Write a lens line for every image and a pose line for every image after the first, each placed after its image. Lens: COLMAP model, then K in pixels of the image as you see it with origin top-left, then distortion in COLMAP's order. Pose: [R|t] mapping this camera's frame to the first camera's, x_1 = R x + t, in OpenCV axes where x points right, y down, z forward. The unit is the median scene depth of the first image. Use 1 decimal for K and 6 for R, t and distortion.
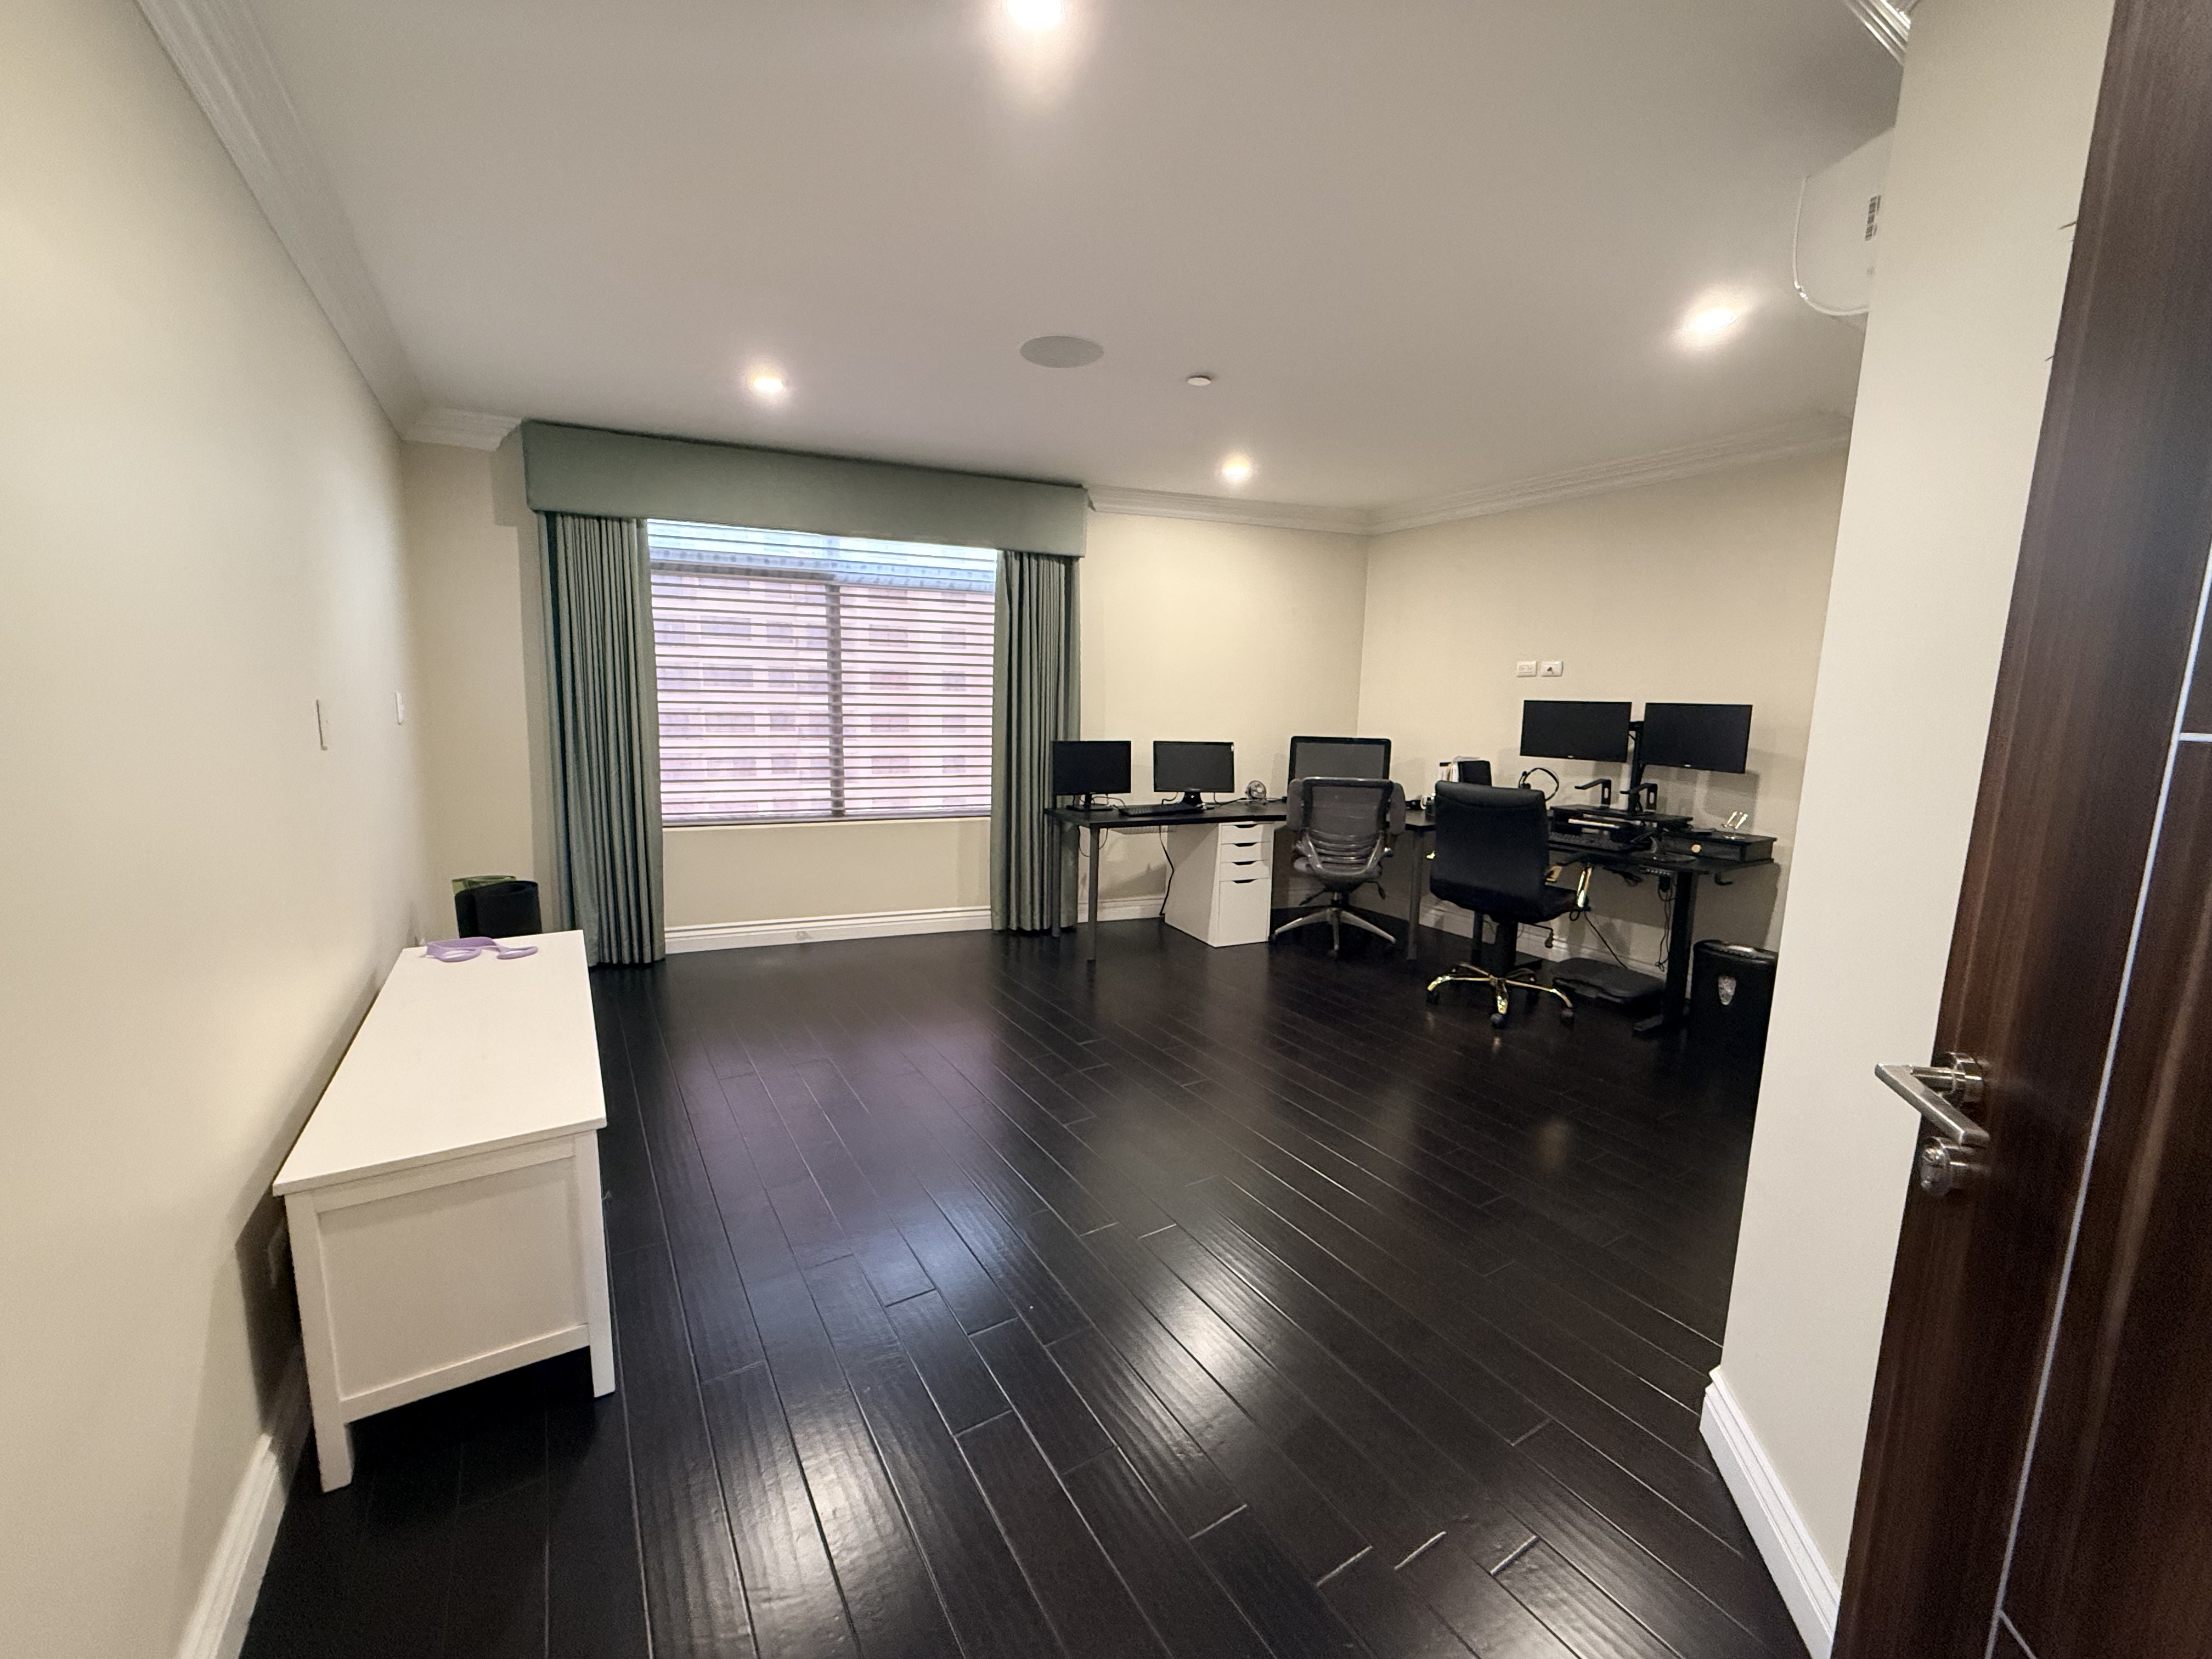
lens RADIAL K [[878.9, 0, 1096.1], [0, 878.9, 830.3], [0, 0, 1]] dist [0.000736, 0.000025]
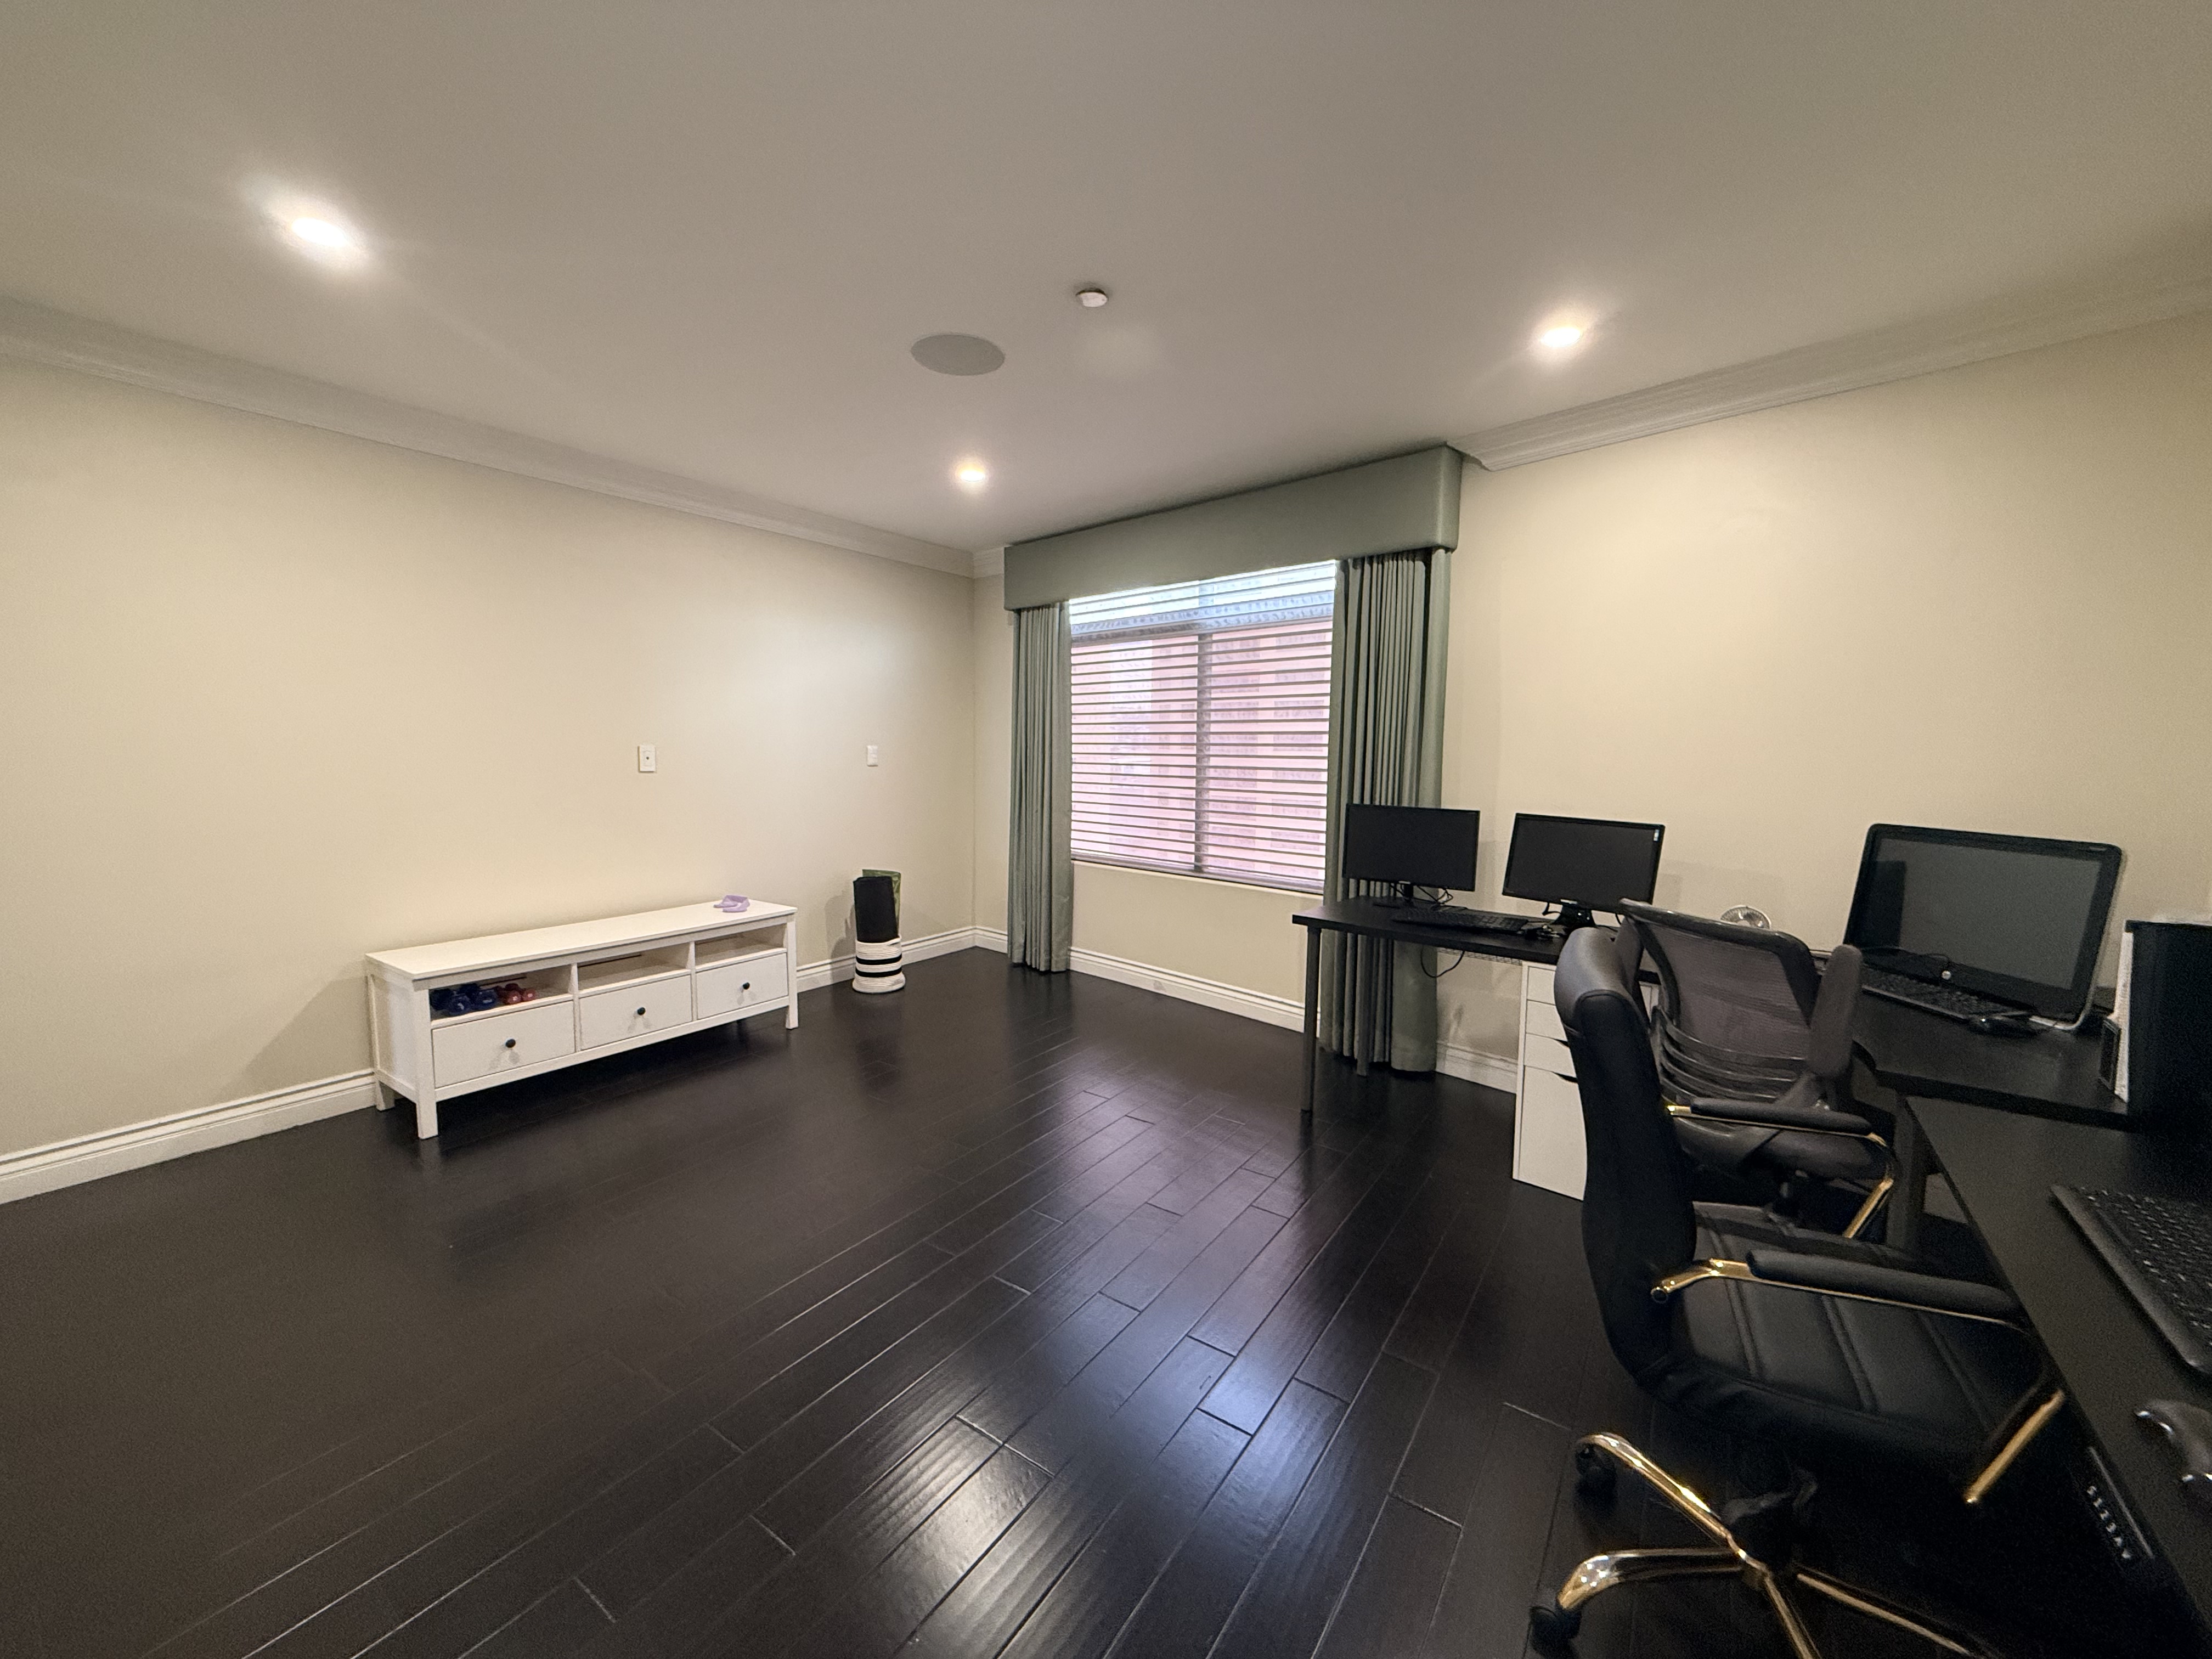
lens RADIAL K [[878.9, 0, 1096.1], [0, 878.9, 830.3], [0, 0, 1]] dist [0.000736, 0.000025]
pose [[0.398479, 0.071553, -0.914382, 0.542119], [-0.137969, 0.990284, 0.017367, -0.063058], [0.906741, 0.119236, 0.404480, 0.513165]]
